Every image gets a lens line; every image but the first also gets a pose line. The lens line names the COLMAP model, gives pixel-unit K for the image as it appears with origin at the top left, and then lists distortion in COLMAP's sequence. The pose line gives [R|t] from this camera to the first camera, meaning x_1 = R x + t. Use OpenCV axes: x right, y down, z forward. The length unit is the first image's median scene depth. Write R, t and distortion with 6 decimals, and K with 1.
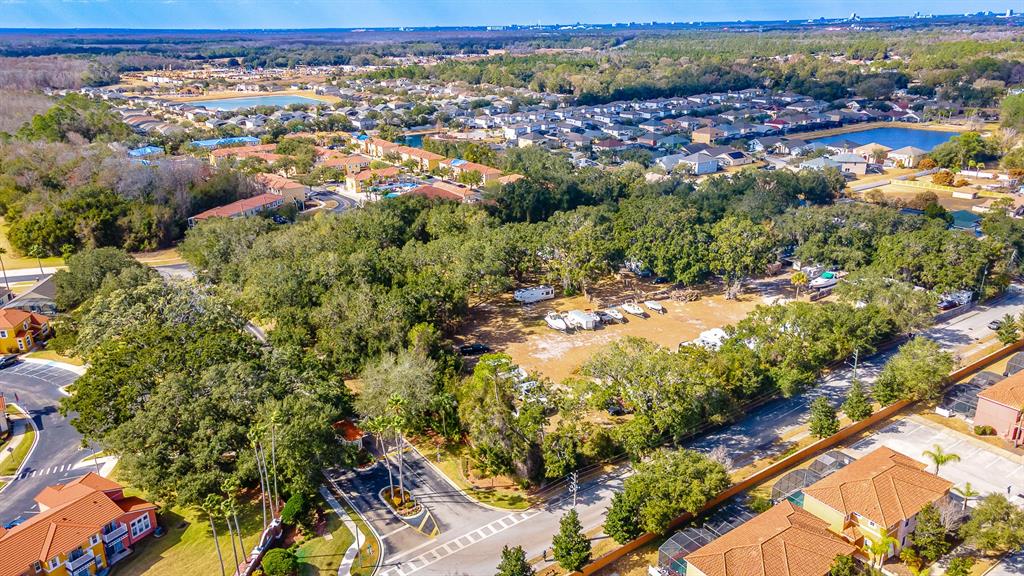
lens RADIAL K [[754.7, 0, 513.6], [0, 754.7, 291.5], [0, 0, 1]] dist [0.039166, 0.023512]
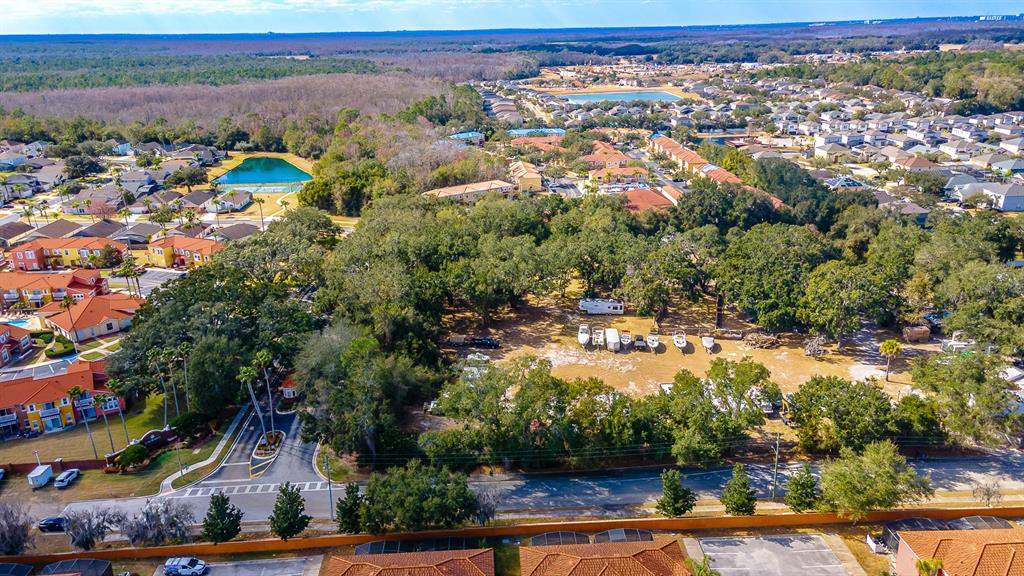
lens RADIAL K [[754.7, 0, 513.1], [0, 754.7, 282.4], [0, 0, 1]] dist [0.039166, 0.023512]
pose [[0.841516, 0.171615, -0.512248, 0.342189], [-0.174207, 0.983752, 0.043394, -0.039227], [0.511372, 0.052720, 0.857740, 0.084931]]
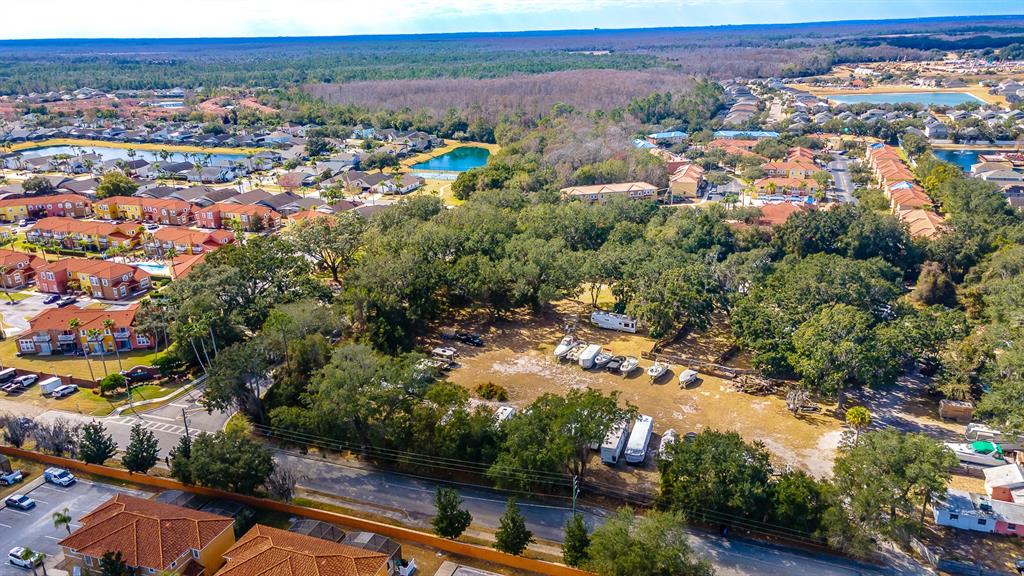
lens RADIAL K [[754.7, 0, 515.5], [0, 754.7, 286.5], [0, 0, 1]] dist [0.039166, 0.023512]
pose [[0.559238, 0.268136, -0.784446, 0.539359], [-0.262282, 0.954868, 0.139406, -0.107140], [0.786423, 0.127785, 0.604326, 0.278003]]
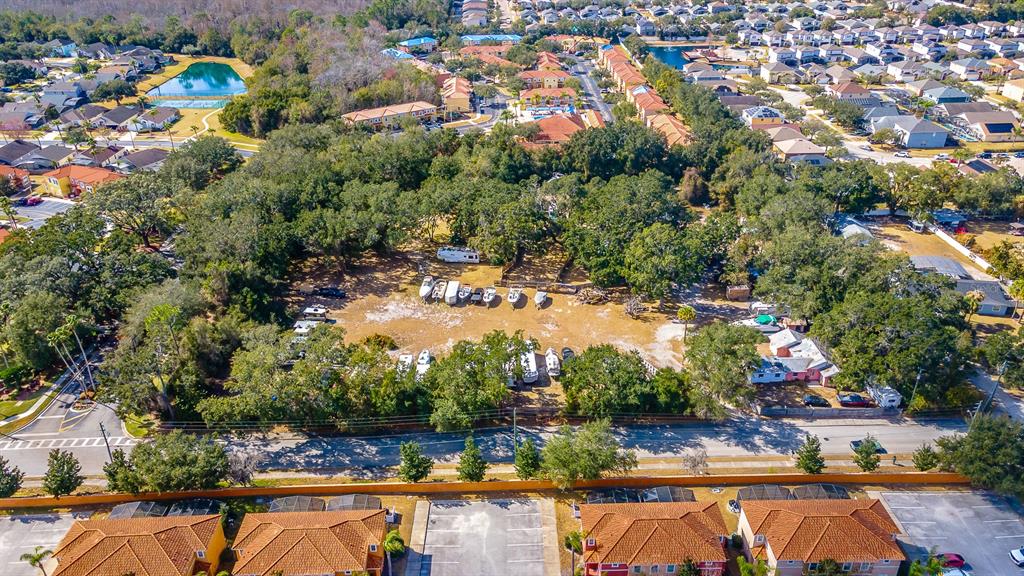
lens RADIAL K [[754.7, 0, 518.5], [0, 754.7, 285.4], [0, 0, 1]] dist [0.039166, 0.023512]
pose [[0.827709, 0.264915, -0.494689, 0.489486], [-0.189770, 0.961756, 0.197517, -0.138601], [0.528096, -0.069610, 0.846327, 0.145507]]
